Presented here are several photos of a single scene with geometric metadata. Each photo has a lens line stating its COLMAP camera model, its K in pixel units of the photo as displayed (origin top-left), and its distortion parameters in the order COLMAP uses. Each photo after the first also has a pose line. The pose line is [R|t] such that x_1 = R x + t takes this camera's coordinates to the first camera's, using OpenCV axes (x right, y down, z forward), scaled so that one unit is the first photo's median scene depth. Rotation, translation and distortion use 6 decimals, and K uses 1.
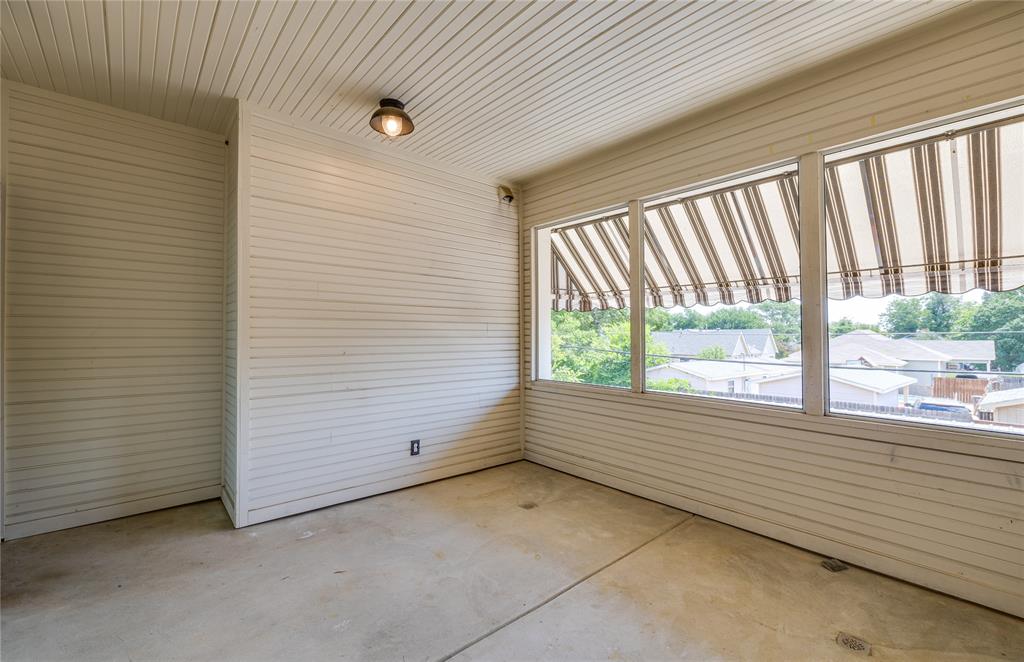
lens RADIAL K [[436.2, 0, 518.0], [0, 436.2, 328.5], [0, 0, 1]] dist [-0.000180, 0.001290]
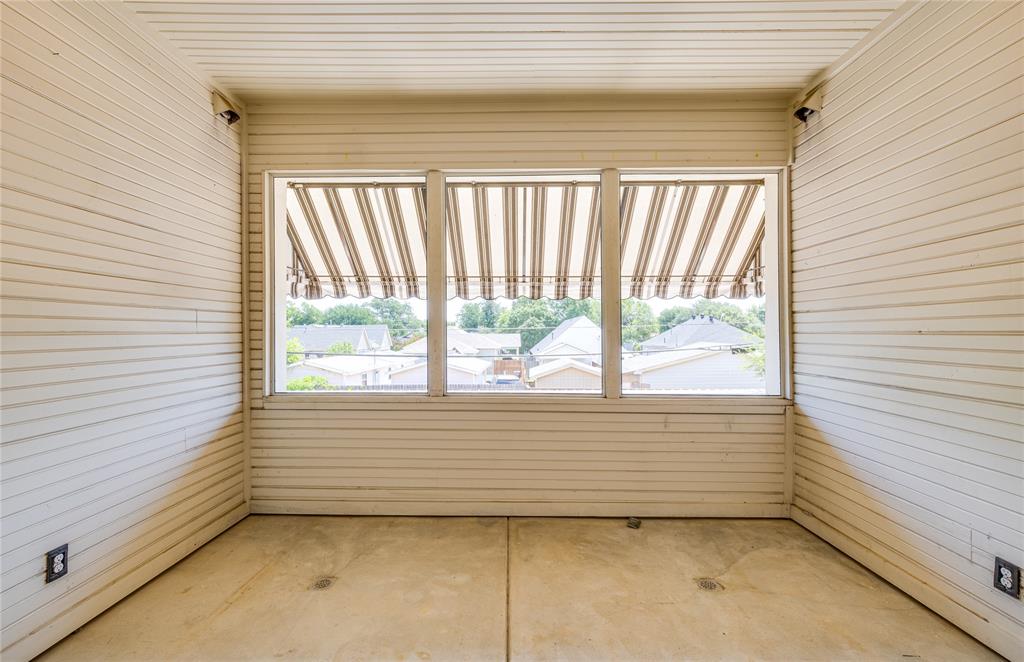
lens RADIAL K [[436.2, 0, 509.2], [0, 436.2, 327.8], [0, 0, 1]] dist [-0.000180, 0.001290]
pose [[0.677355, -0.002076, 0.735654, -0.252287], [-0.008520, 0.999907, 0.010666, 0.001736], [-0.735607, -0.013492, 0.677274, 0.304714]]
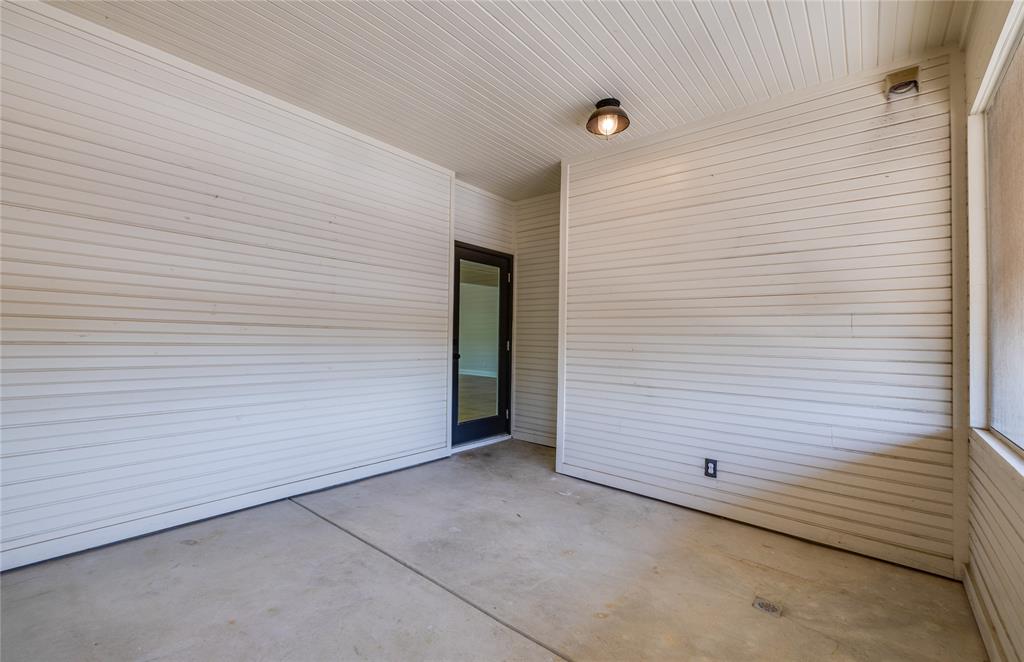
lens RADIAL K [[436.2, 0, 499.4], [0, 436.2, 330.5], [0, 0, 1]] dist [-0.000180, 0.001290]
pose [[0.127998, -0.010746, -0.991716, 0.540509], [0.001042, 0.999942, -0.010701, 0.018823], [0.991774, 0.000337, 0.128002, 0.492299]]
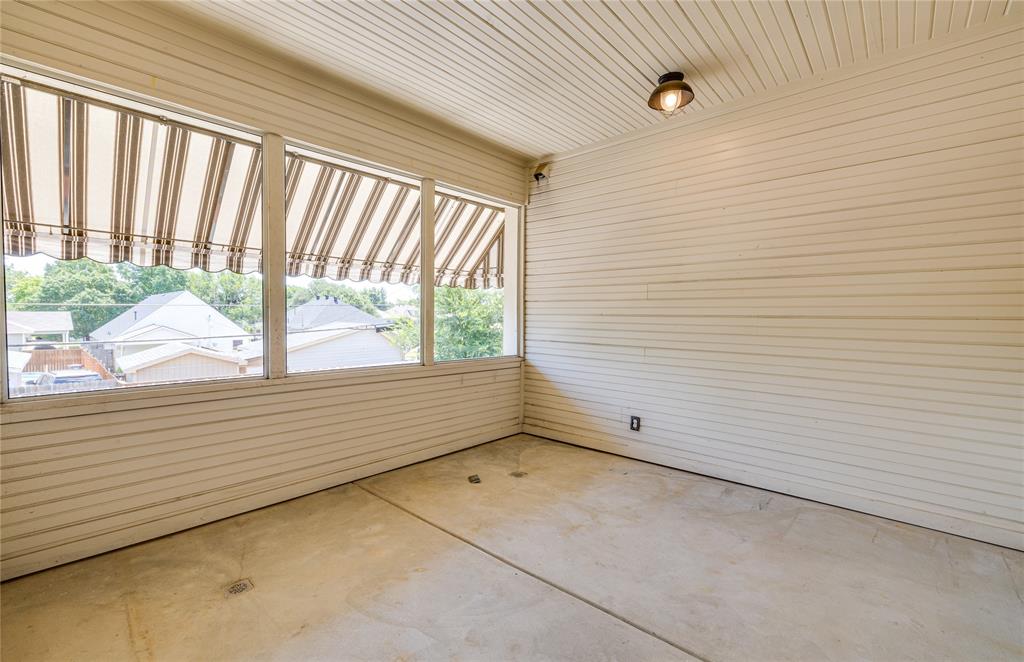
lens RADIAL K [[436.2, 0, 514.8], [0, 436.2, 327.7], [0, 0, 1]] dist [-0.000180, 0.001290]
pose [[-0.103937, -0.040053, 0.993777, -0.552463], [-0.033068, 0.998776, 0.036796, 0.008369], [-0.994034, -0.029038, -0.105134, 0.627354]]
